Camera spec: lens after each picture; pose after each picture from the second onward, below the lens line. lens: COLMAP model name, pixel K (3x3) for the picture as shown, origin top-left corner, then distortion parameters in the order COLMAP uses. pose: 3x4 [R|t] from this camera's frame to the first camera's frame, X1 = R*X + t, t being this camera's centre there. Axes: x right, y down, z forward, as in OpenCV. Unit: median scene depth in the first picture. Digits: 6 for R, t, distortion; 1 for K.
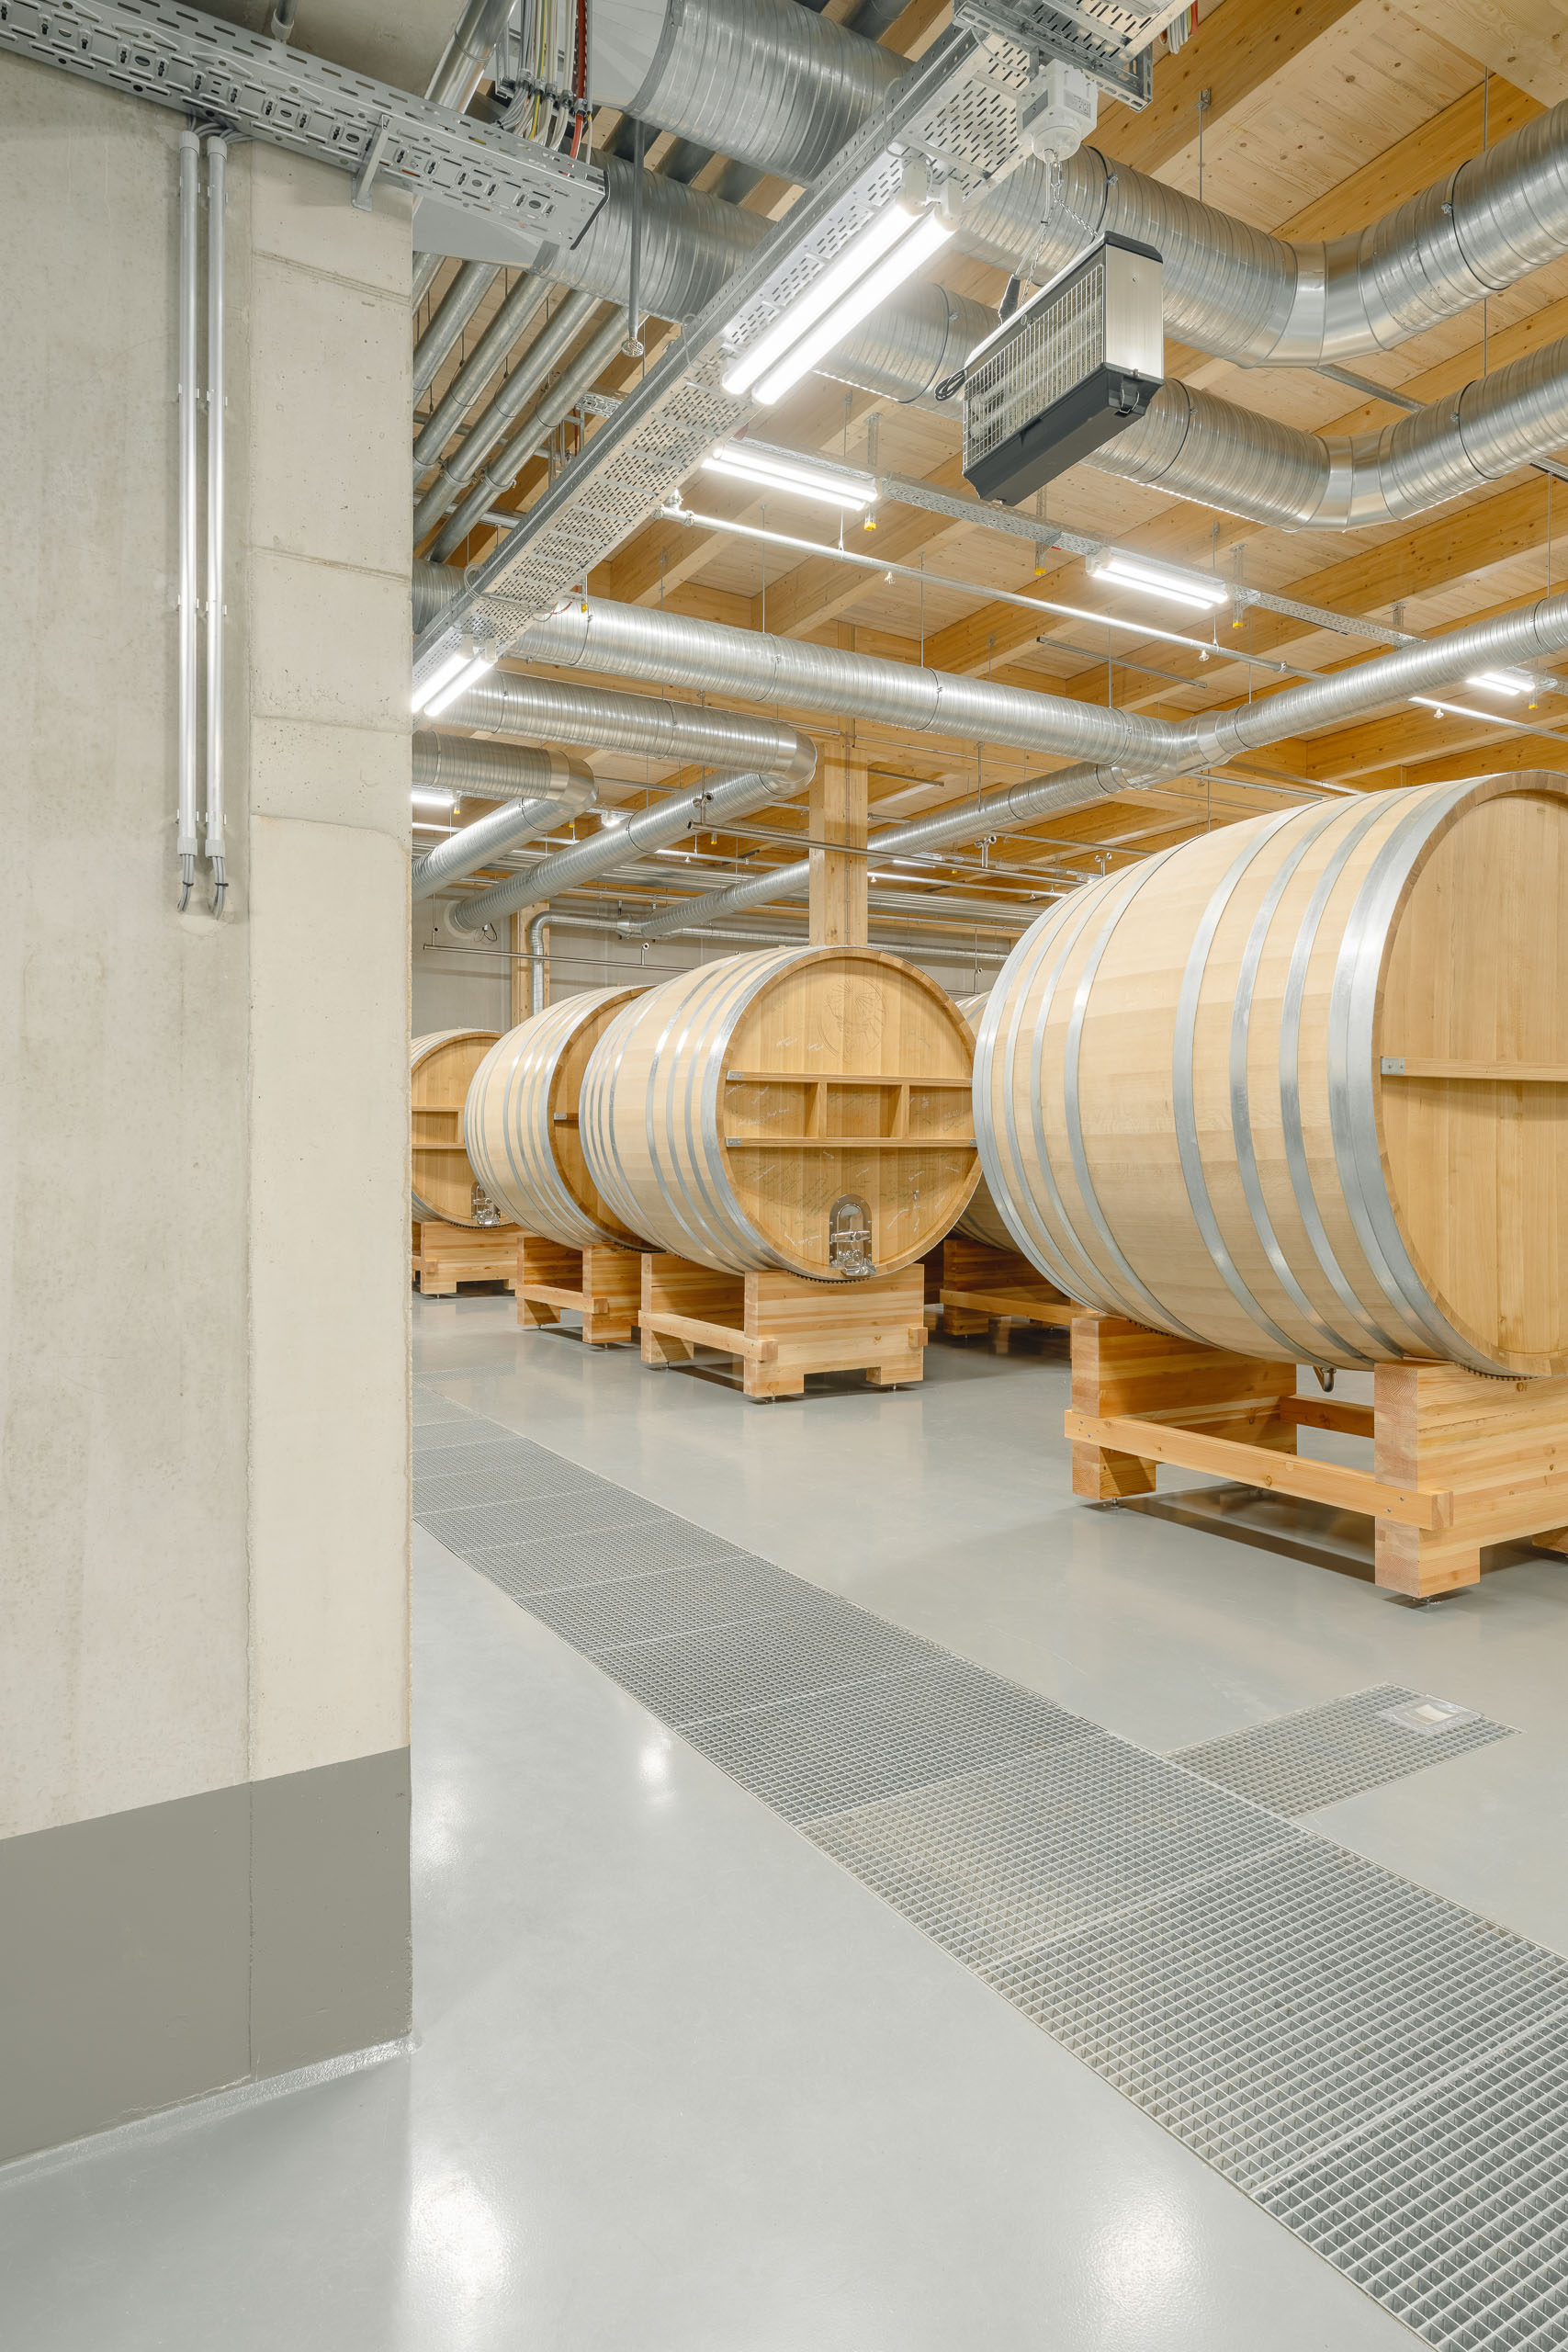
lens RADIAL K [[1481.0, 0, 786.0], [0, 1481.0, 1167.8], [0, 0, 1]] dist [0.005191, 0.000147]
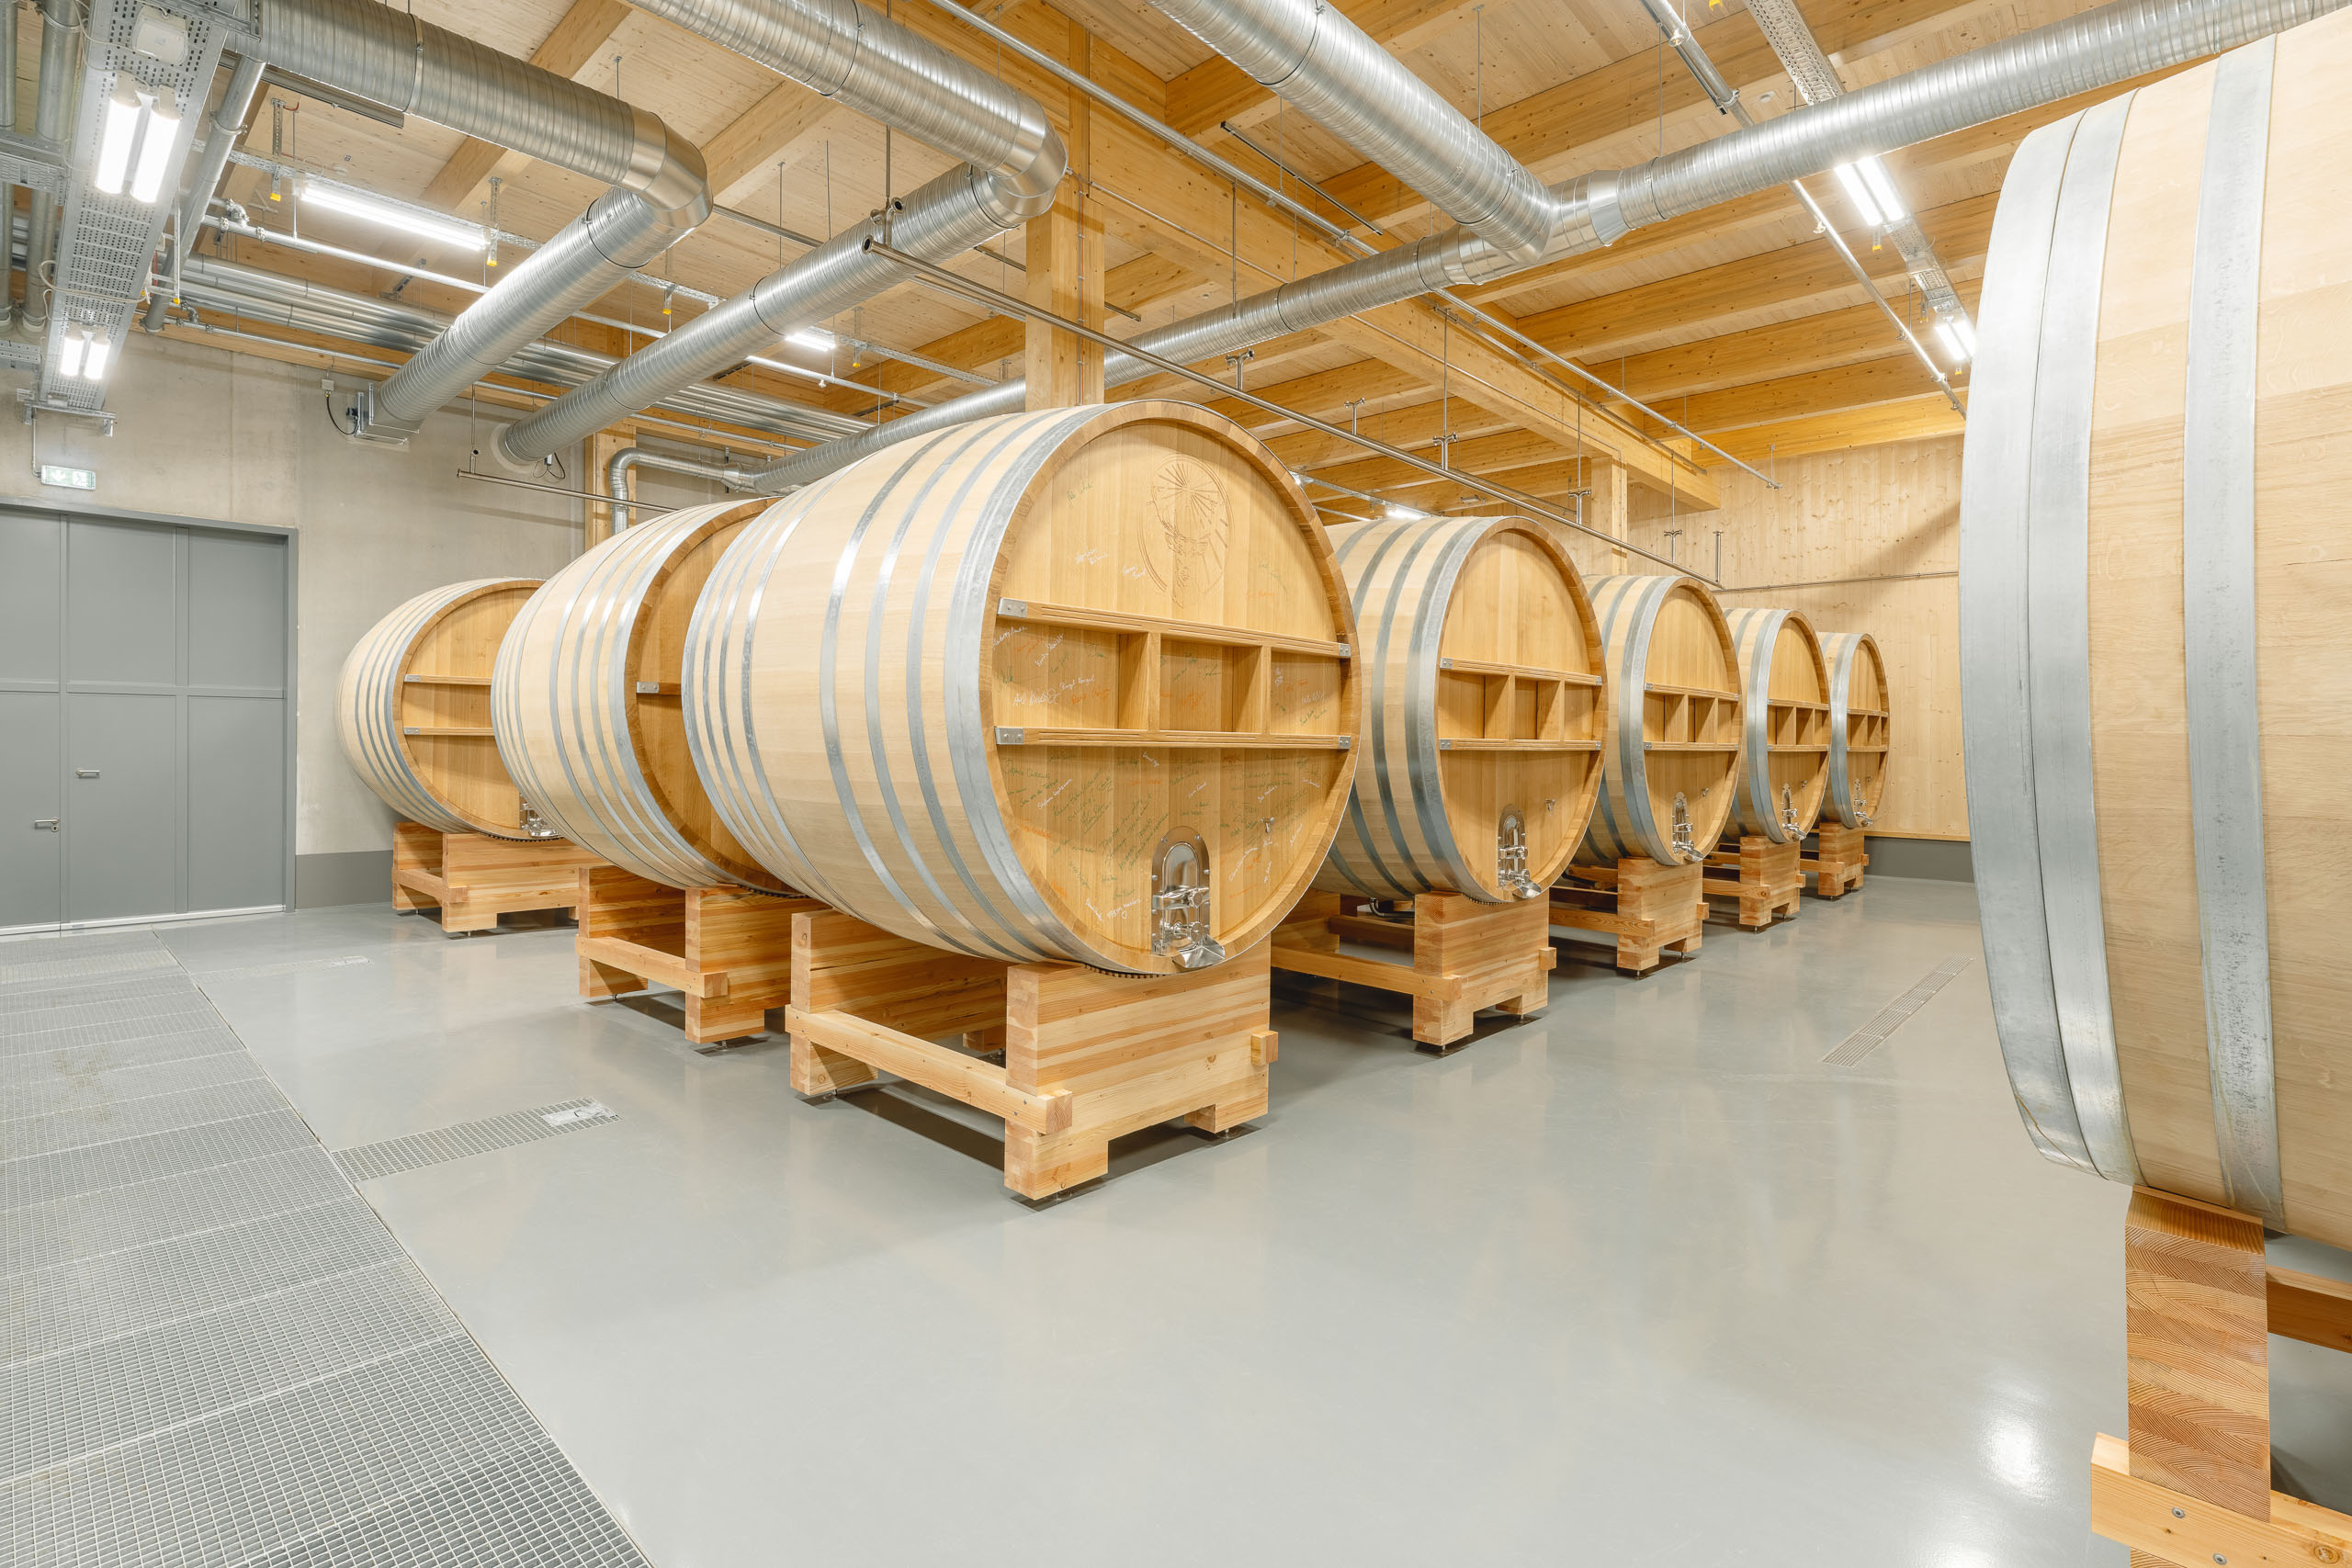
lens RADIAL K [[1119.8, 0, 1178.9], [0, 1119.8, 780.1], [0, 0, 1]] dist [-0.002666, -0.000002]
pose [[0.958375, 0.006035, 0.285450, -0.083092], [-0.012465, 0.999708, 0.020715, -0.009722], [-0.285241, -0.023411, 0.958170, 0.555218]]
